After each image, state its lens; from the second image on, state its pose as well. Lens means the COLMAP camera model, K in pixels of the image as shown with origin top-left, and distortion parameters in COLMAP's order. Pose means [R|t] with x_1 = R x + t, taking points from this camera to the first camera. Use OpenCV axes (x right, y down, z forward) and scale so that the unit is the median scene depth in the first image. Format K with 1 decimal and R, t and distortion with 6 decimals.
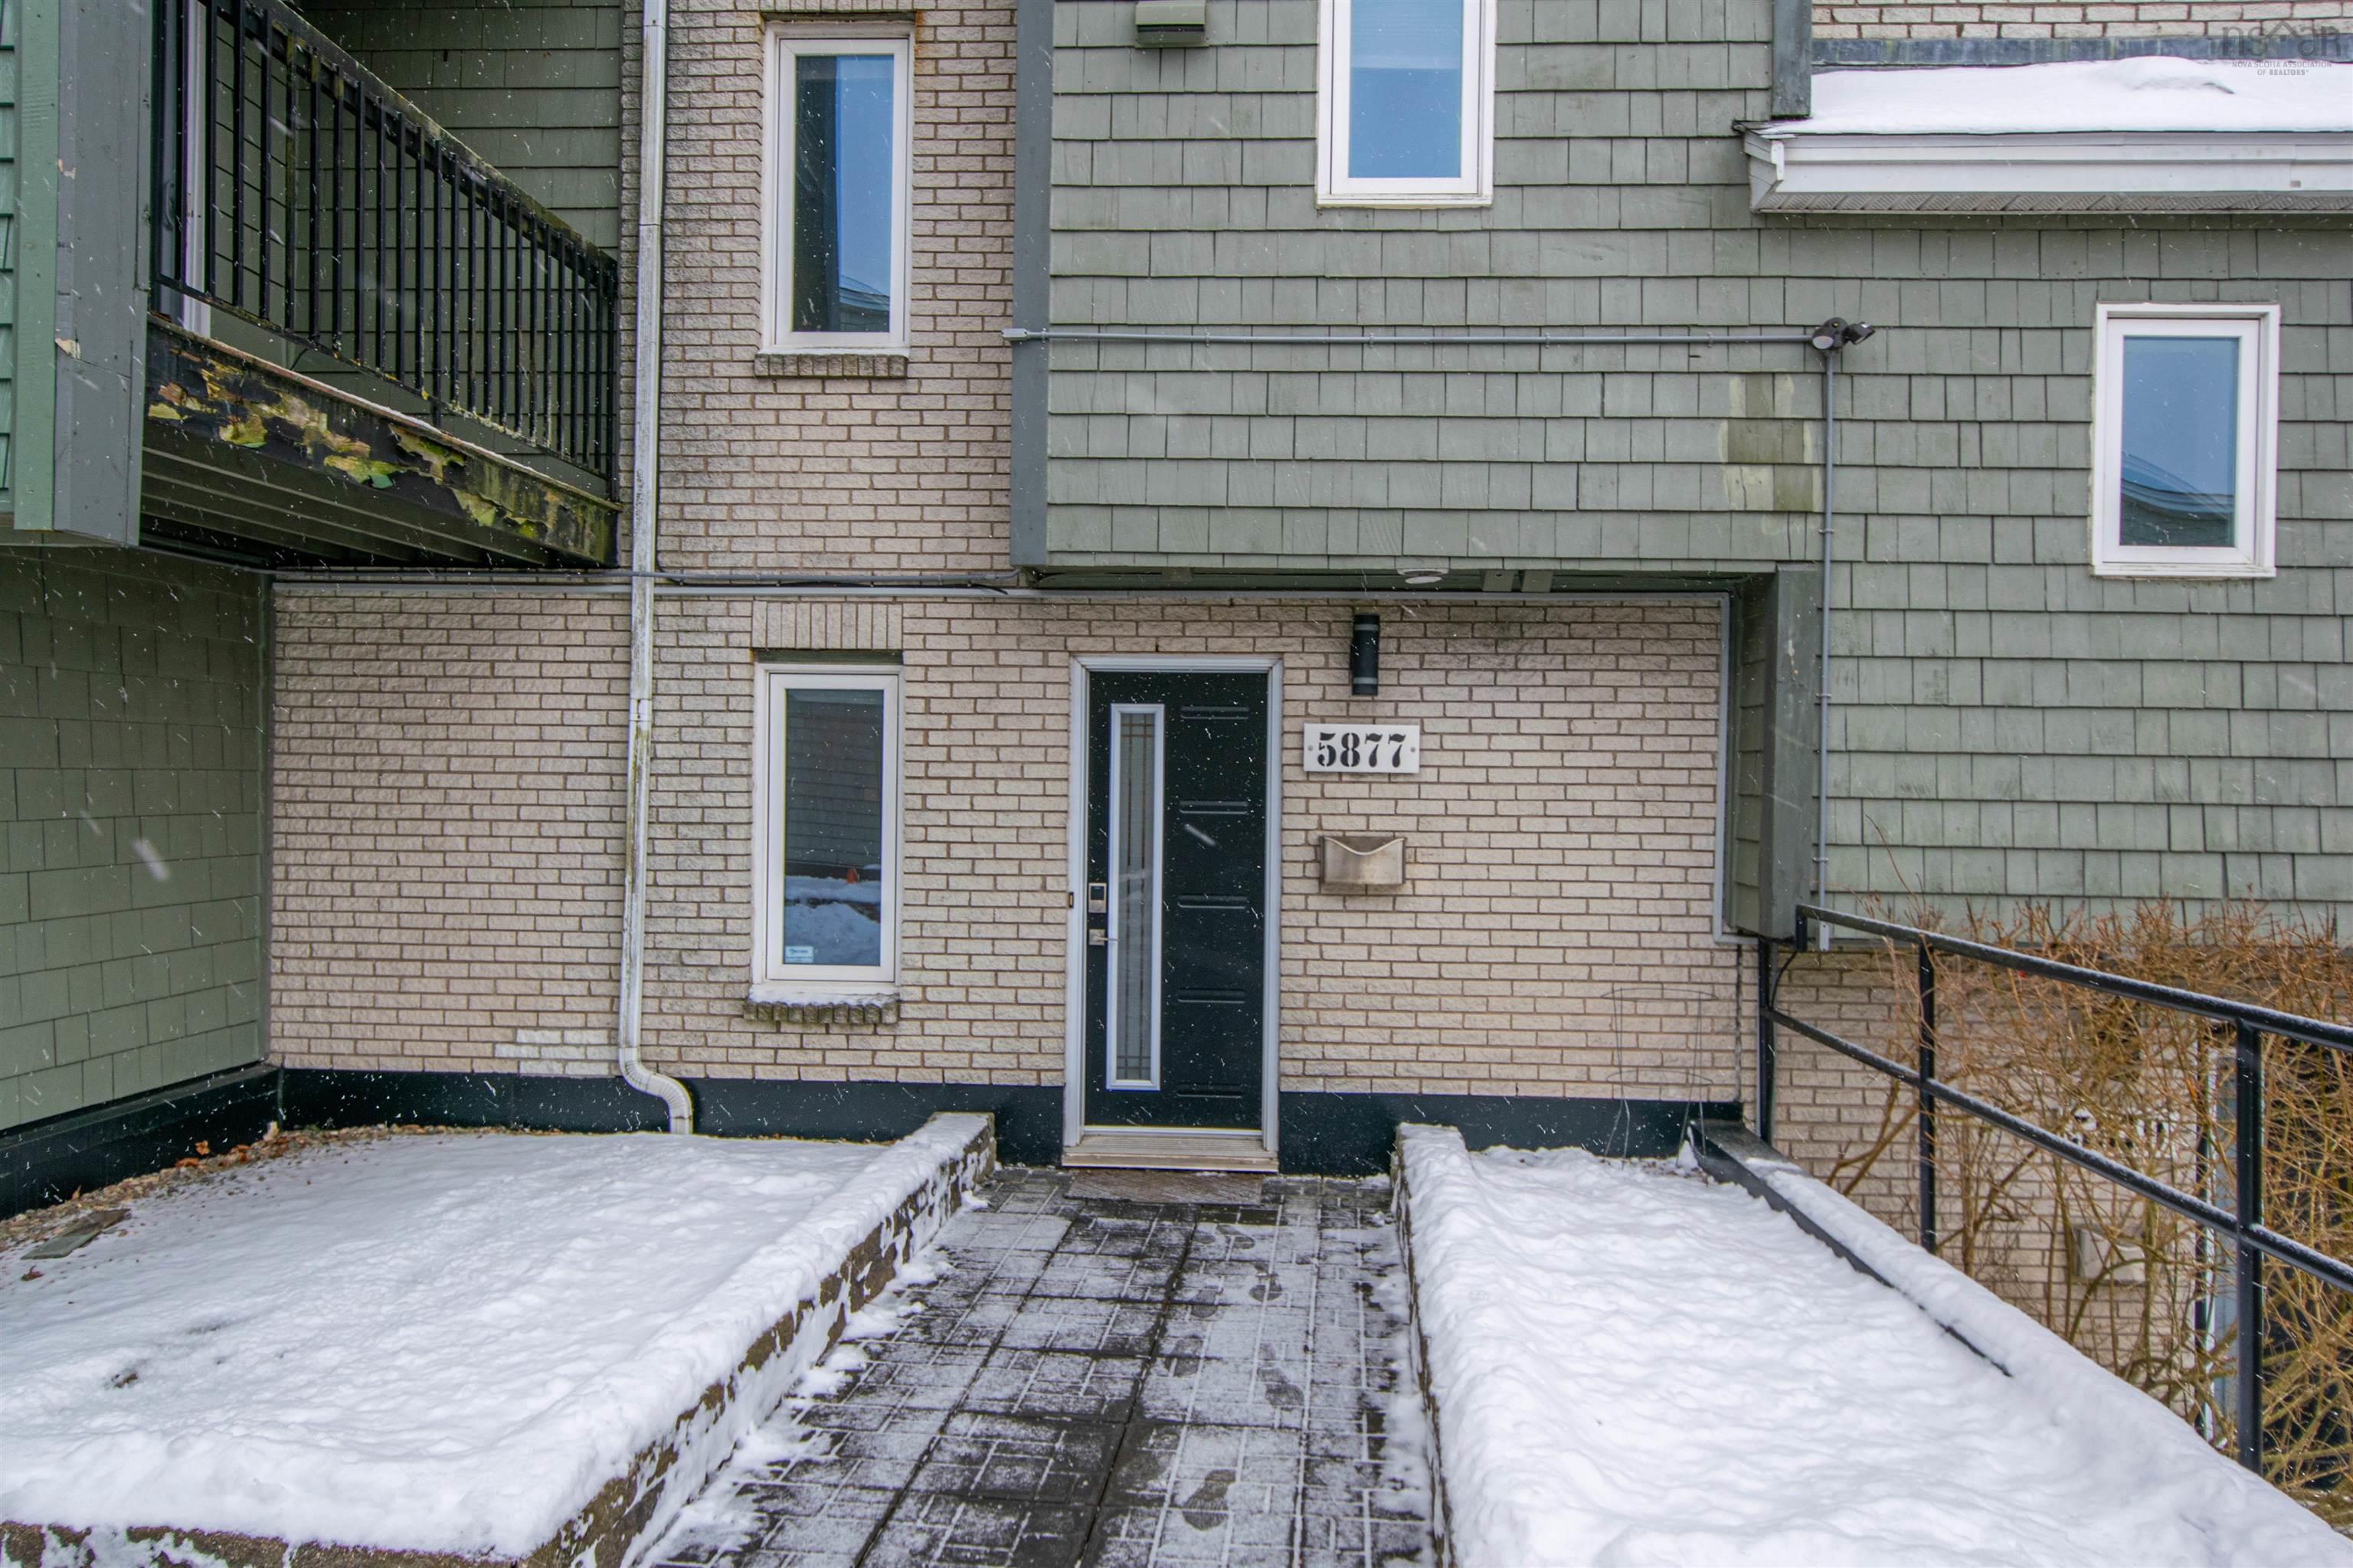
lens RADIAL K [[1549.7, 0, 1176.5], [0, 1549.7, 784.0], [0, 0, 1]] dist [0.003545, -0.001952]
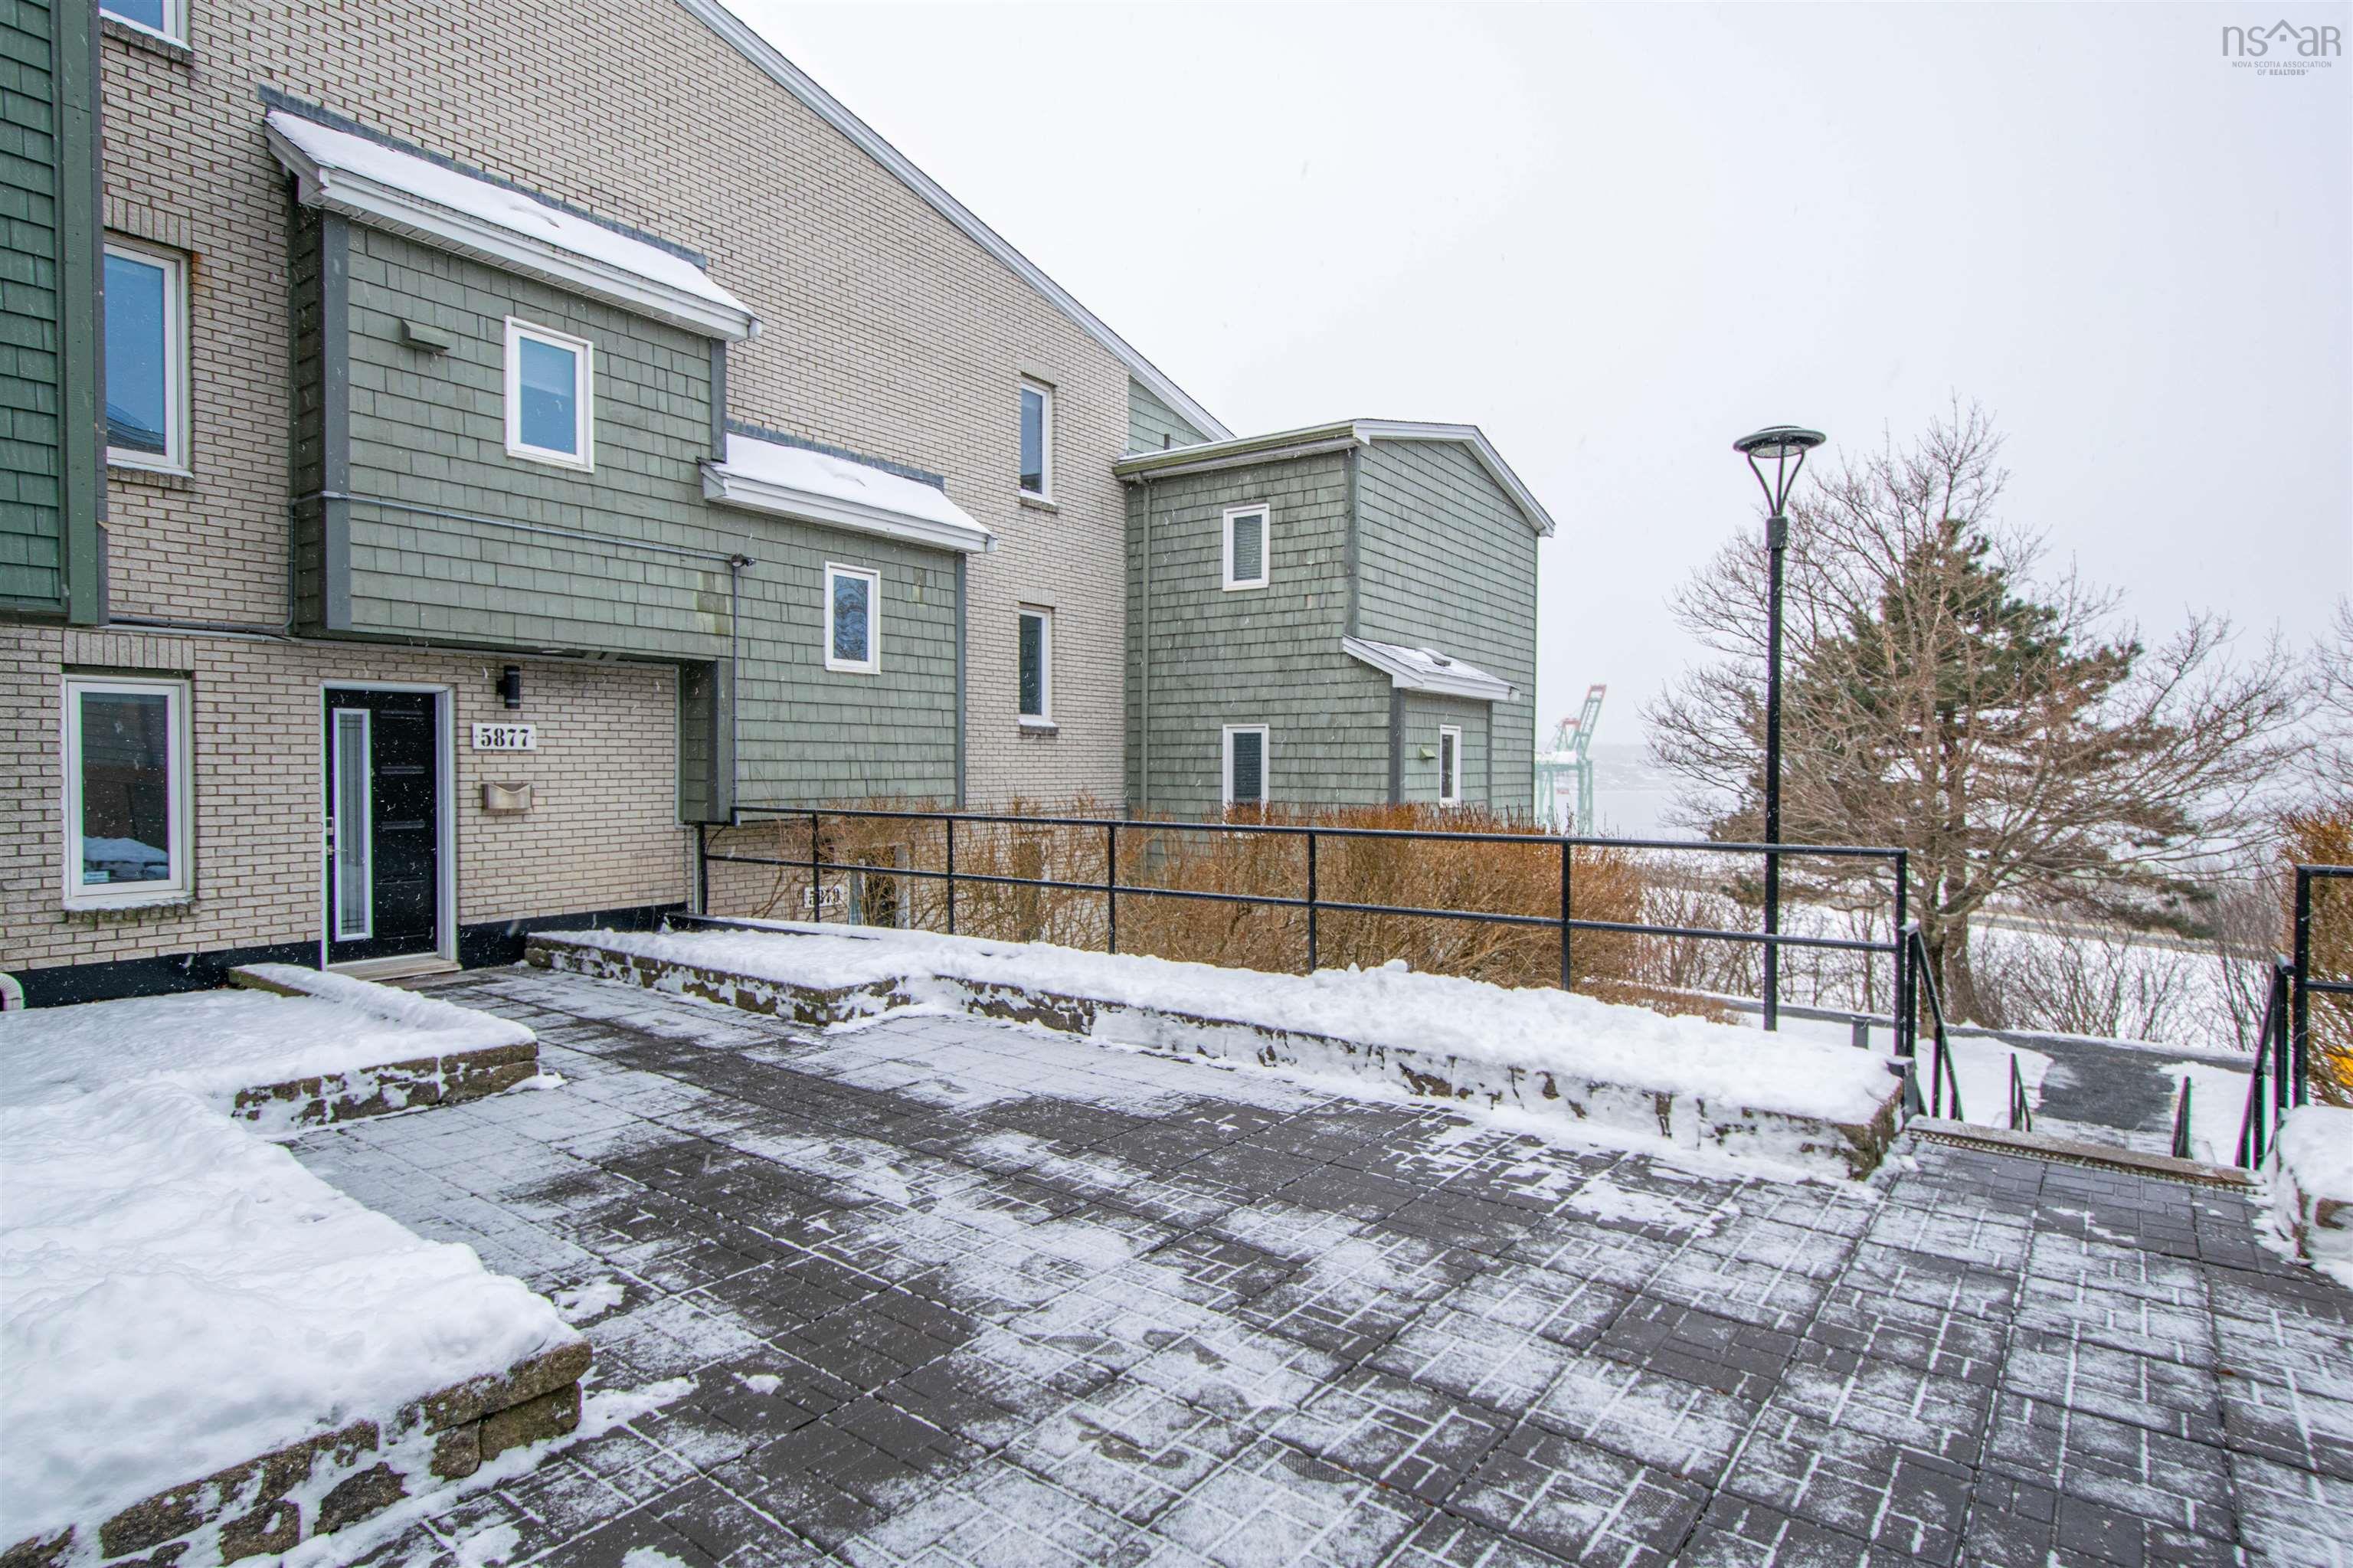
lens RADIAL K [[1238.2, 0, 1176.5], [0, 1238.2, 784.0], [0, 0, 1]] dist [0.013636, -0.009204]
pose [[0.530967, -0.027754, 0.846938, -0.723550], [0.005312, 0.999553, 0.029425, -0.005625], [-0.847376, -0.011125, 0.530877, -0.486611]]
